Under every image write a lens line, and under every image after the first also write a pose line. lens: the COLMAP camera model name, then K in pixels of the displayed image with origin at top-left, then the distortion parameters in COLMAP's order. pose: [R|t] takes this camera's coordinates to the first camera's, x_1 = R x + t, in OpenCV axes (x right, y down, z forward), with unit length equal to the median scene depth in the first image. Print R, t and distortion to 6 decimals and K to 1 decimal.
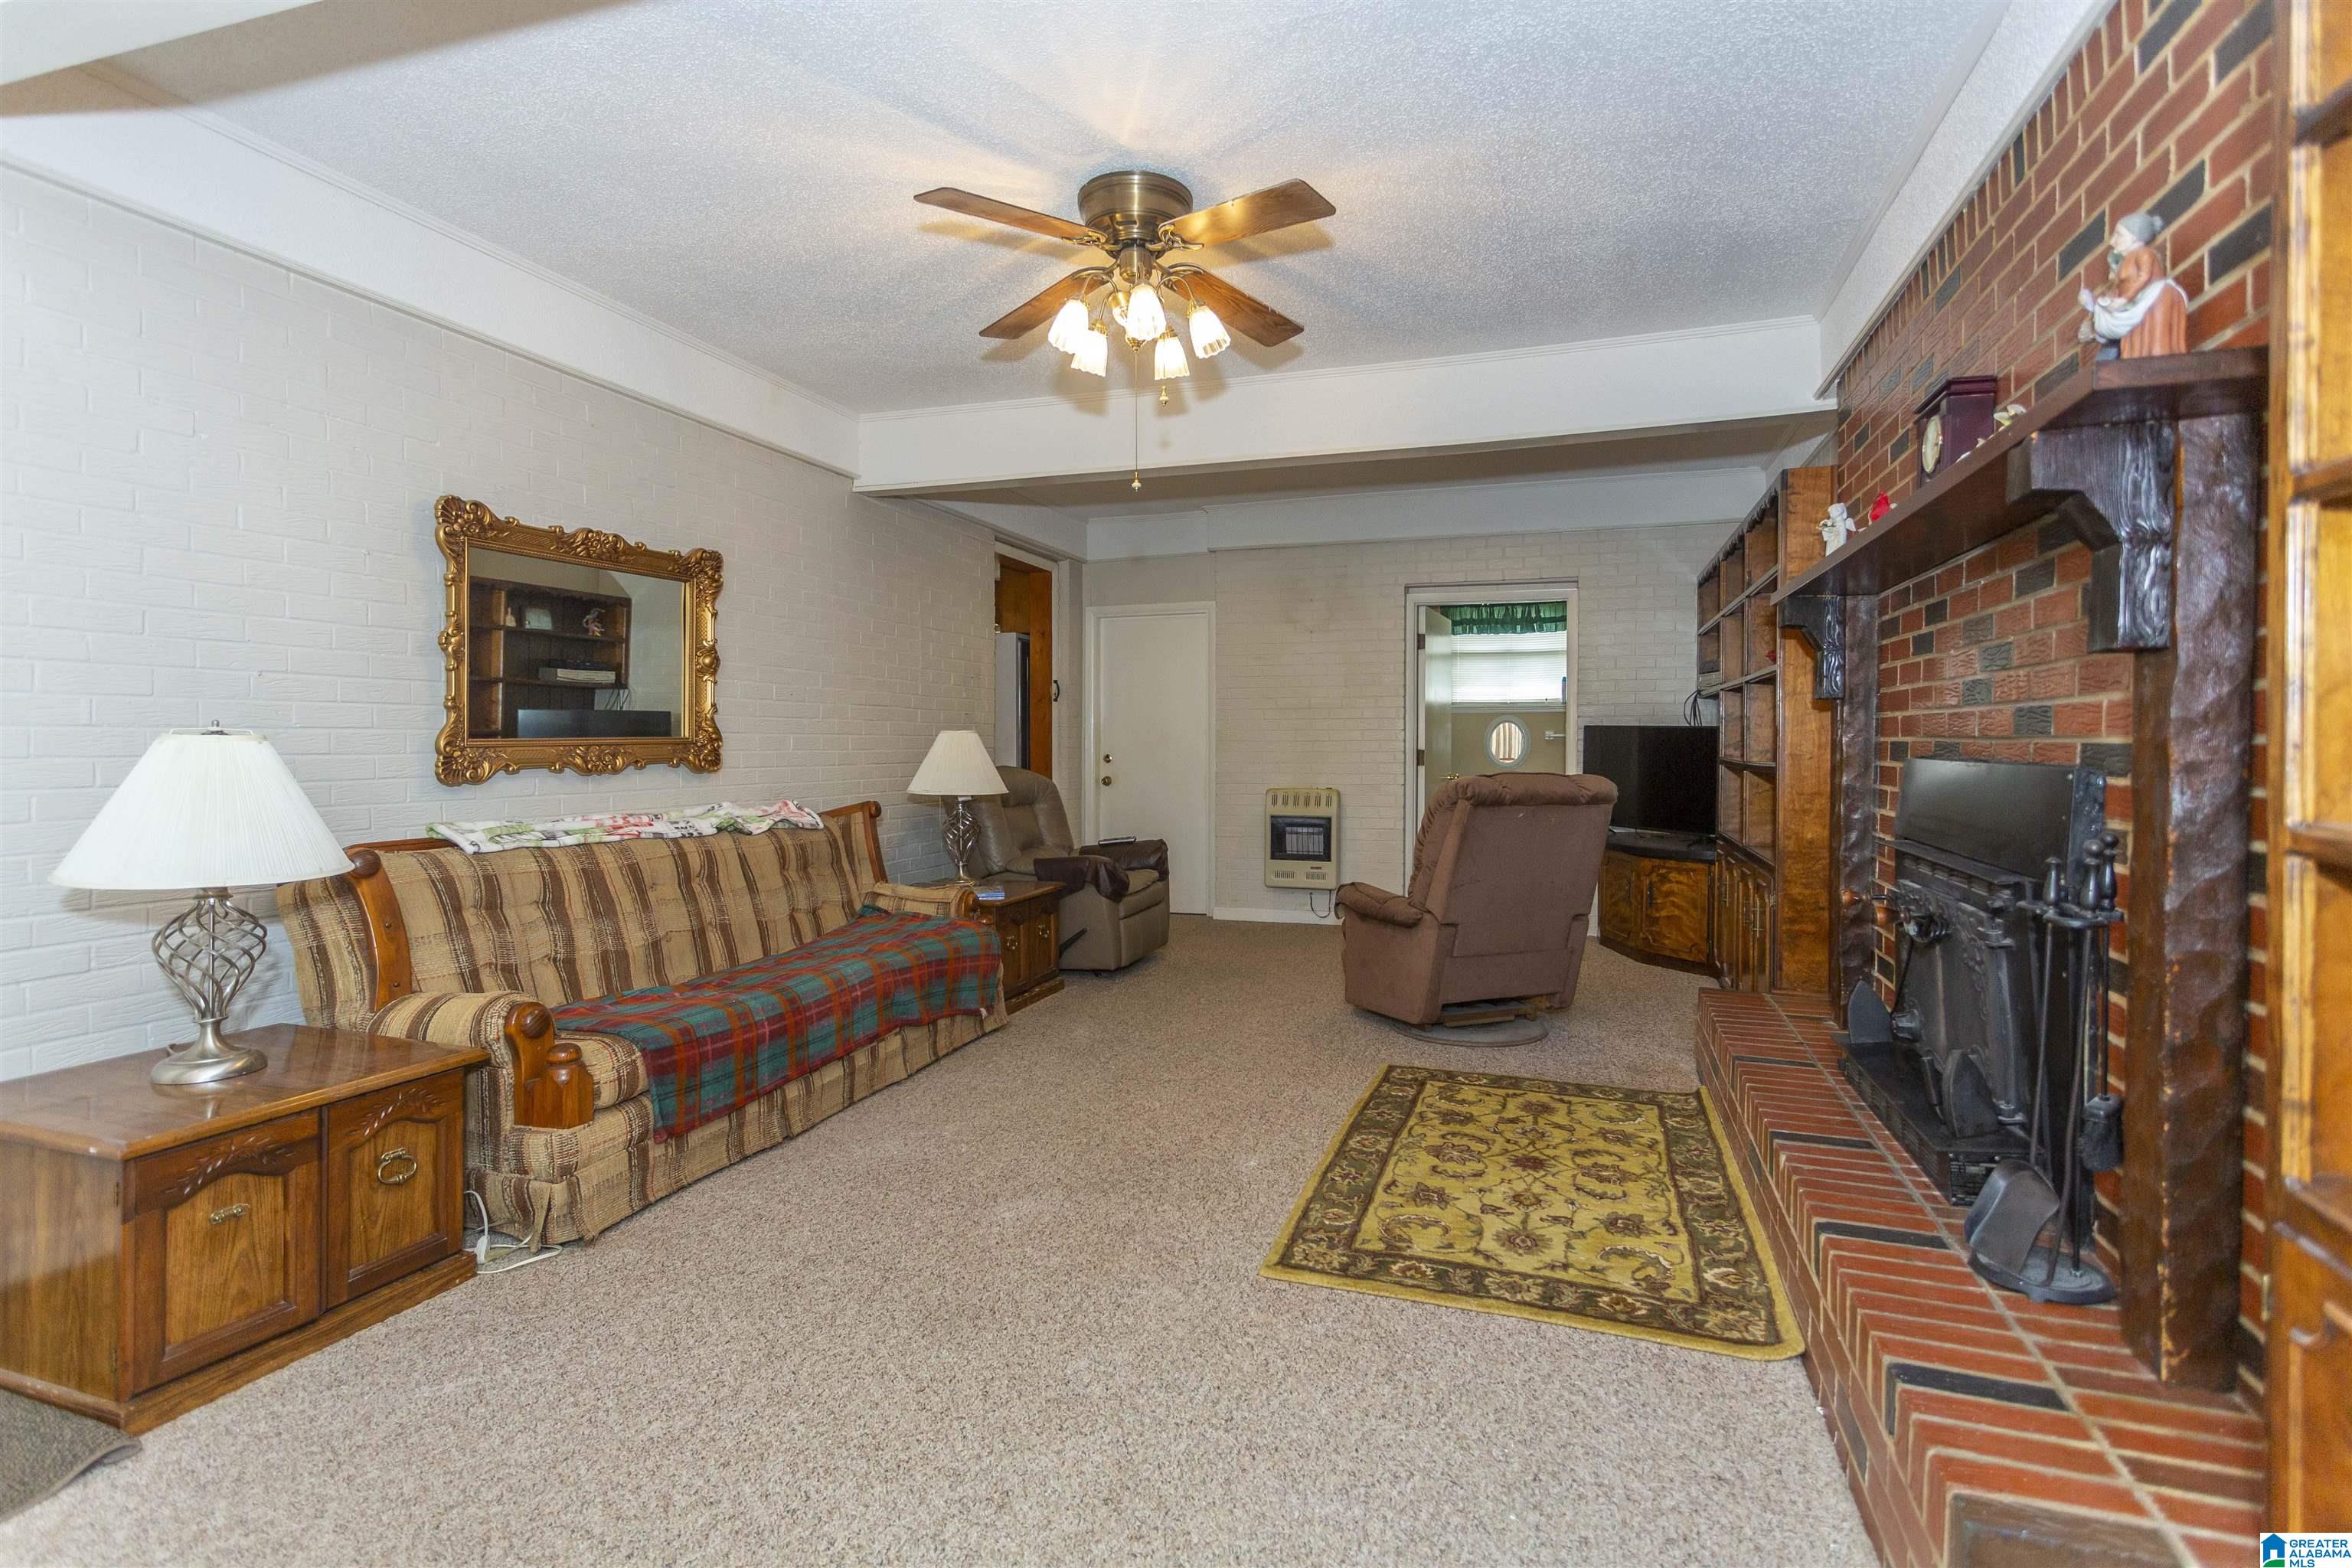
lens RADIAL K [[1139.5, 0, 1215.6], [0, 1139.5, 740.3], [0, 0, 1]] dist [0.008672, 0.001136]
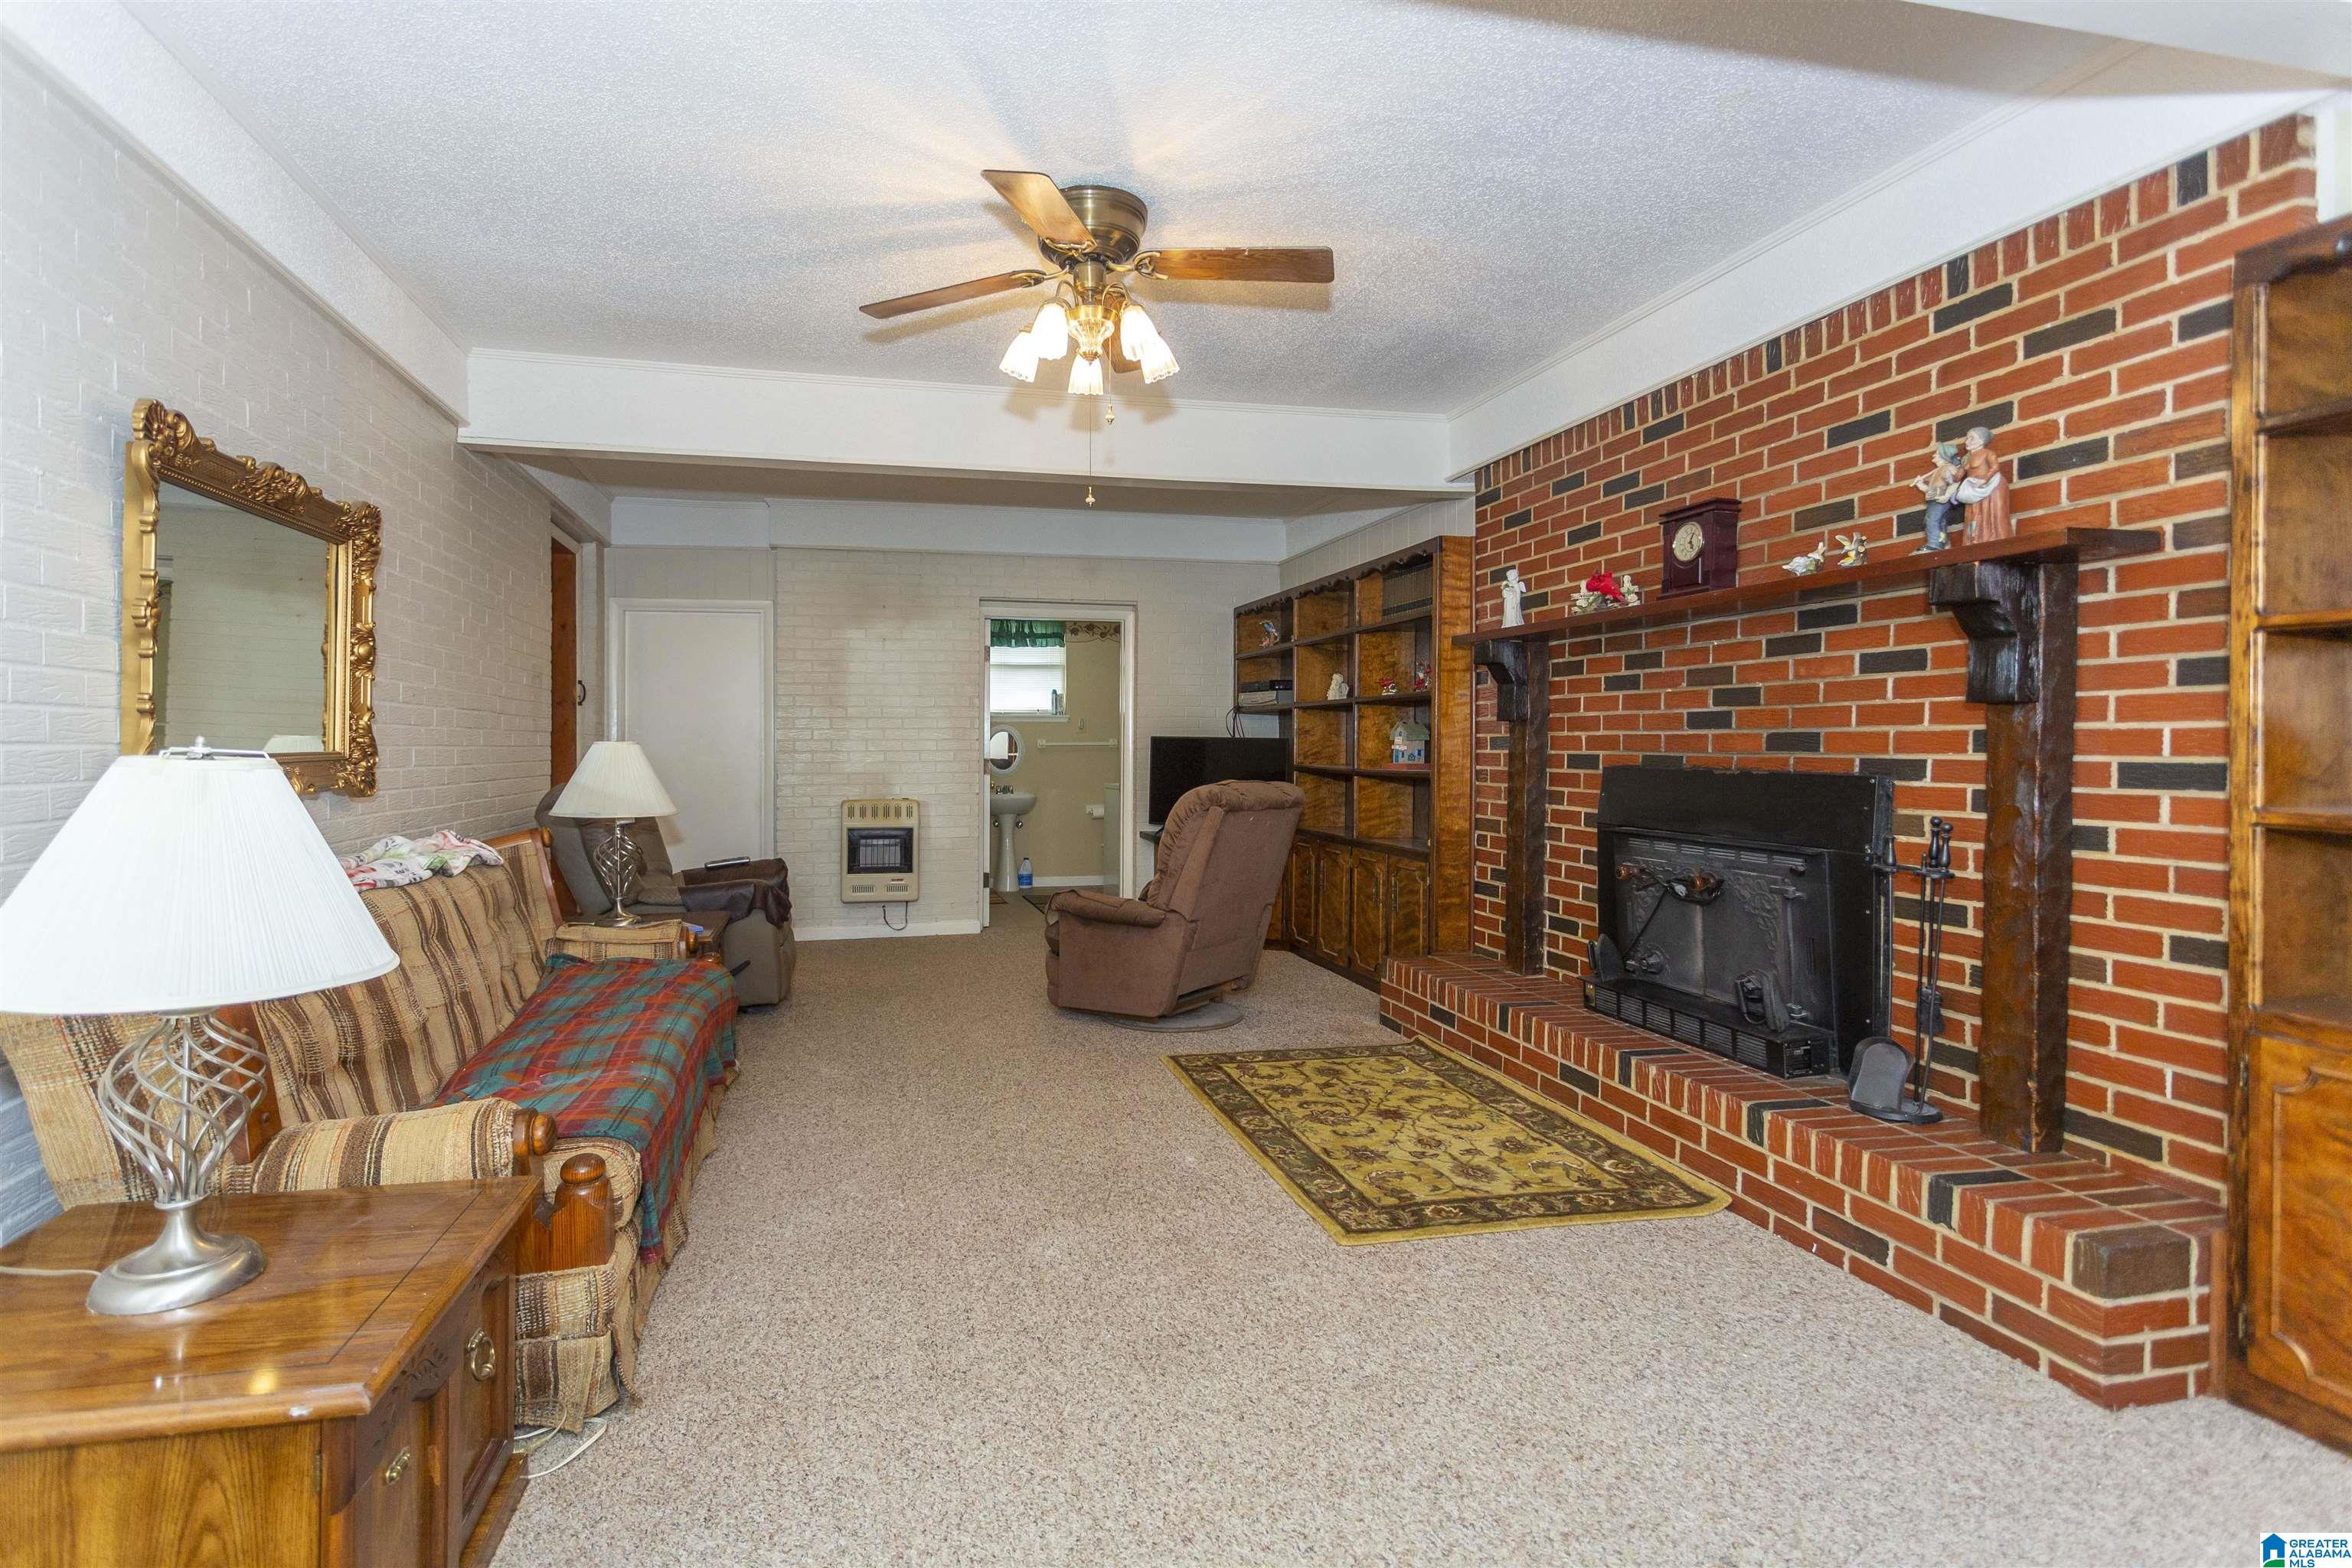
lens RADIAL K [[1139.5, 0, 1116.7], [0, 1139.5, 745.5], [0, 0, 1]] dist [0.008672, 0.001136]
pose [[0.860140, 0.000118, 0.510058, -0.590938], [-0.000206, 1.000000, 0.000117, -0.009920], [-0.510058, -0.000206, 0.860140, 0.139706]]
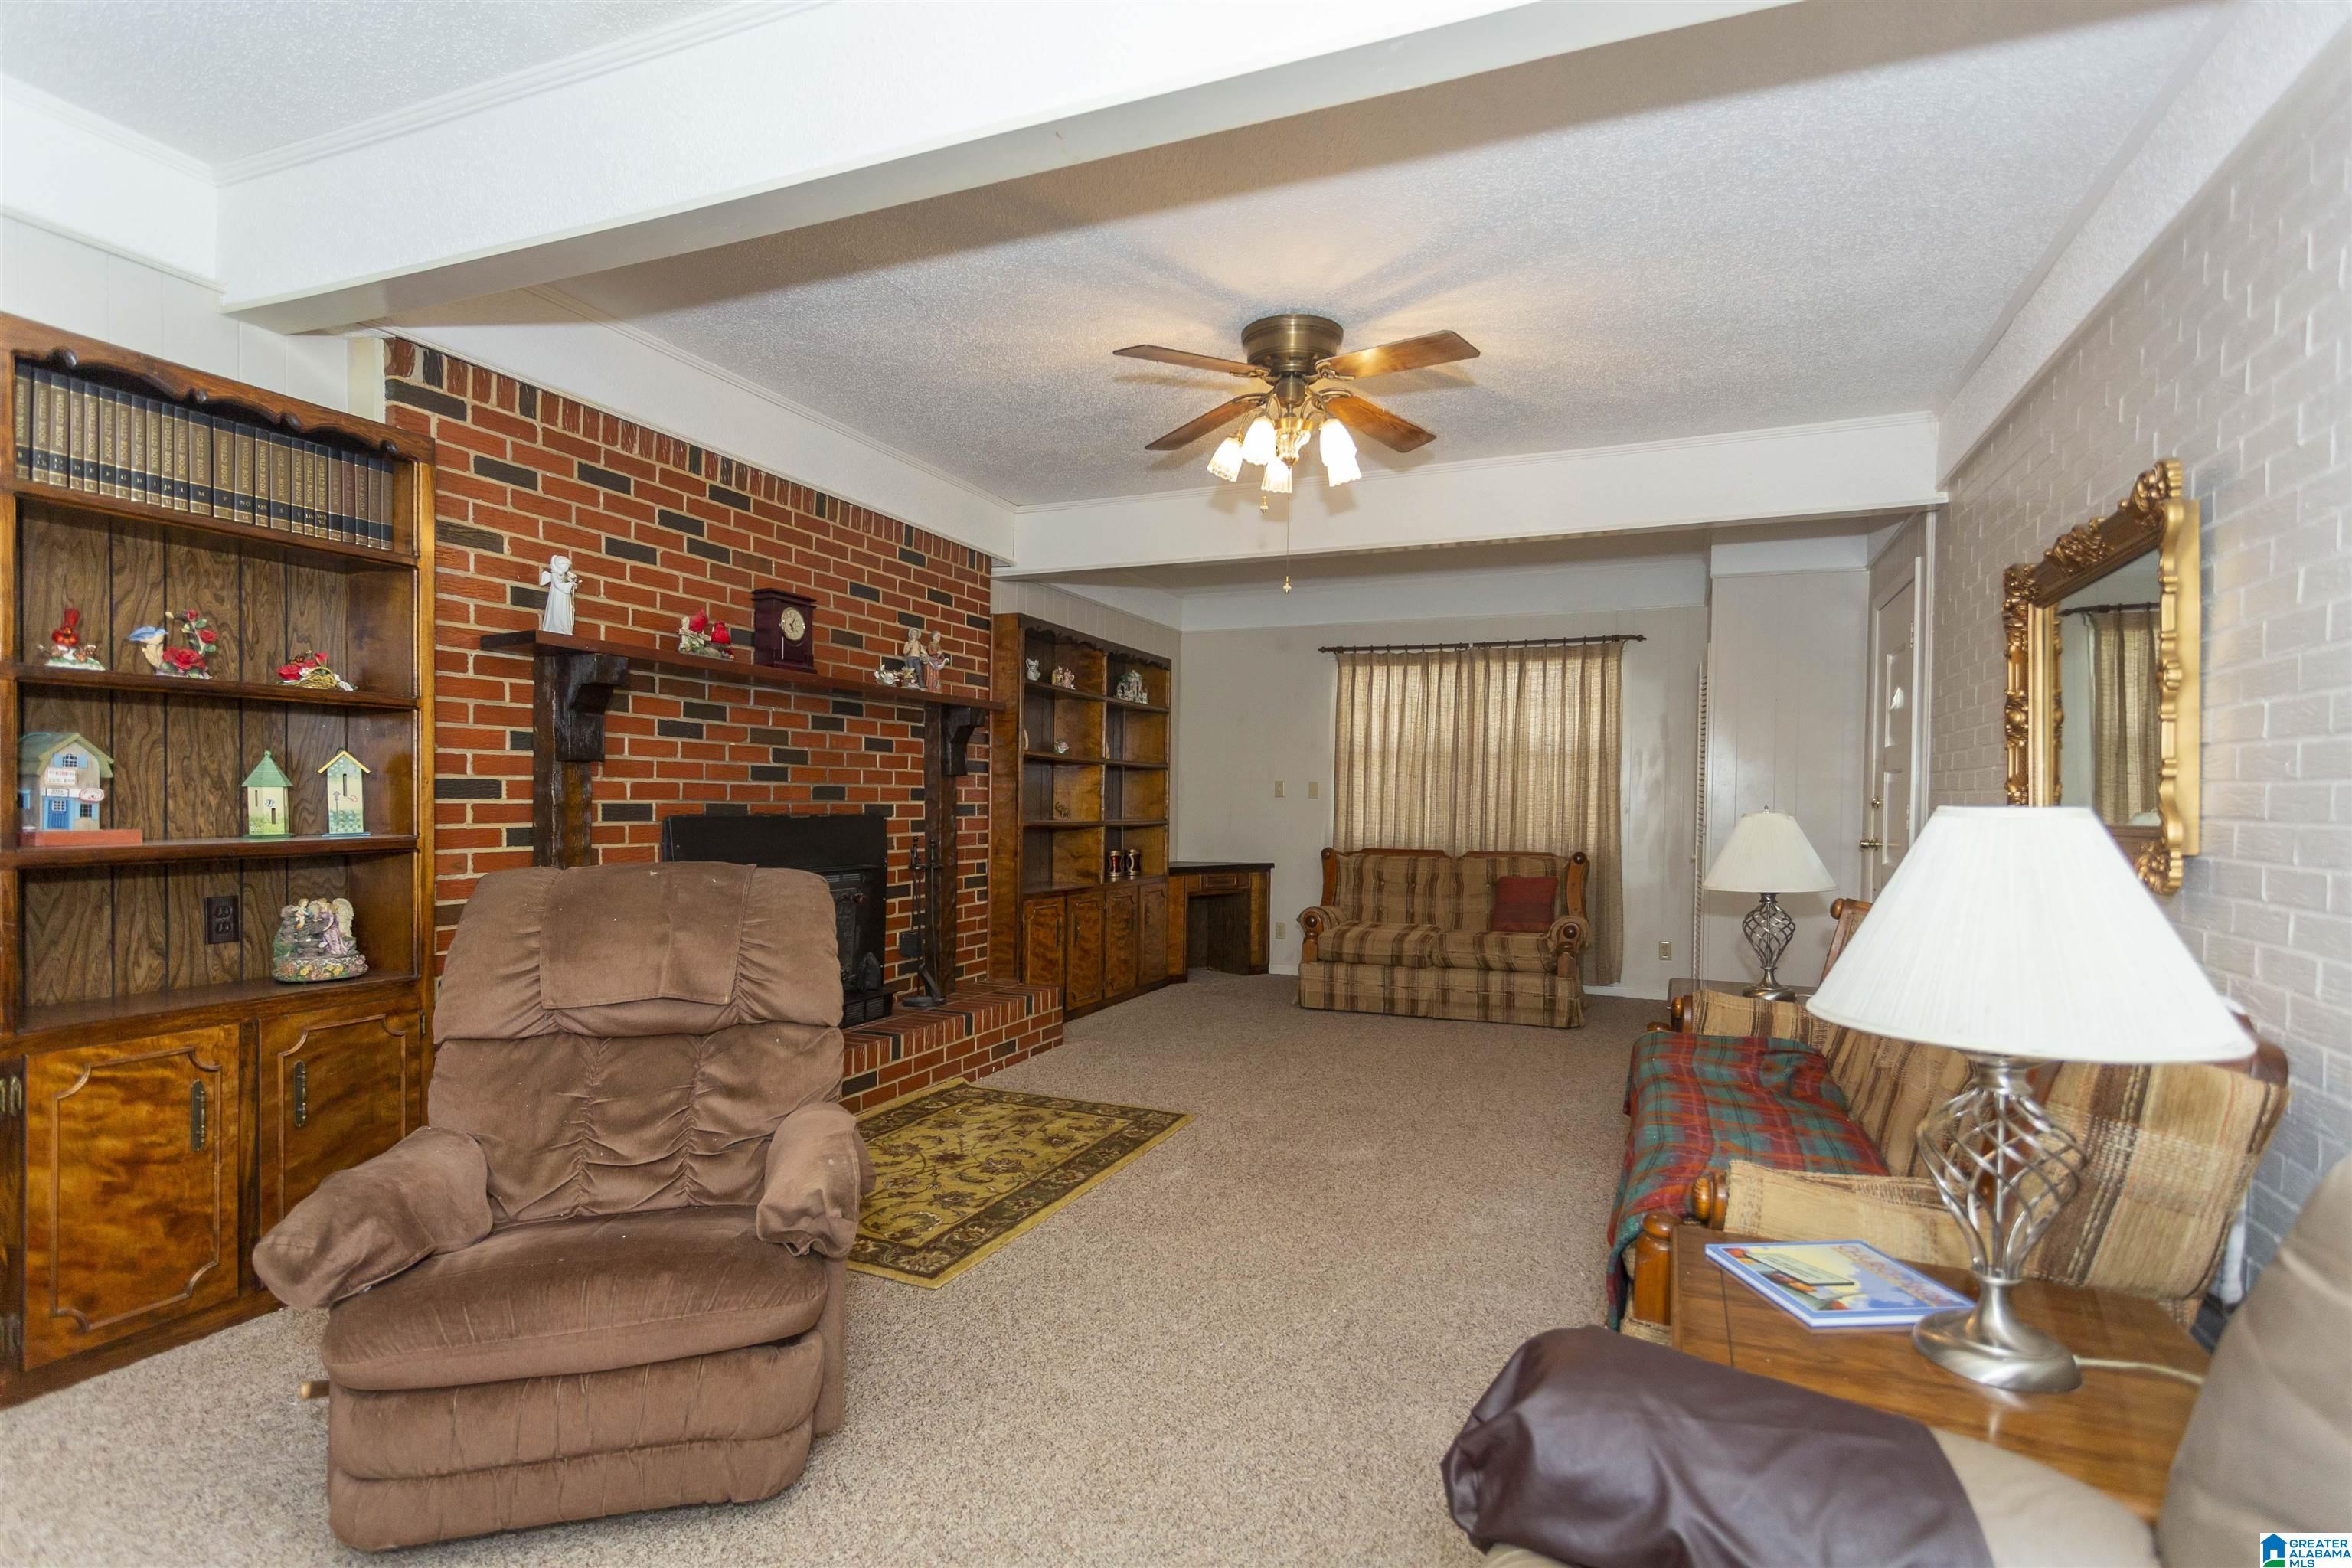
lens RADIAL K [[1139.5, 0, 1216.8], [0, 1139.5, 818.3], [0, 0, 1]] dist [0.008672, 0.001136]
pose [[-0.997670, -0.015195, 0.066517, -0.085375], [-0.014012, 0.999736, 0.018224, -0.014701], [-0.066777, 0.017249, -0.997619, 2.273274]]
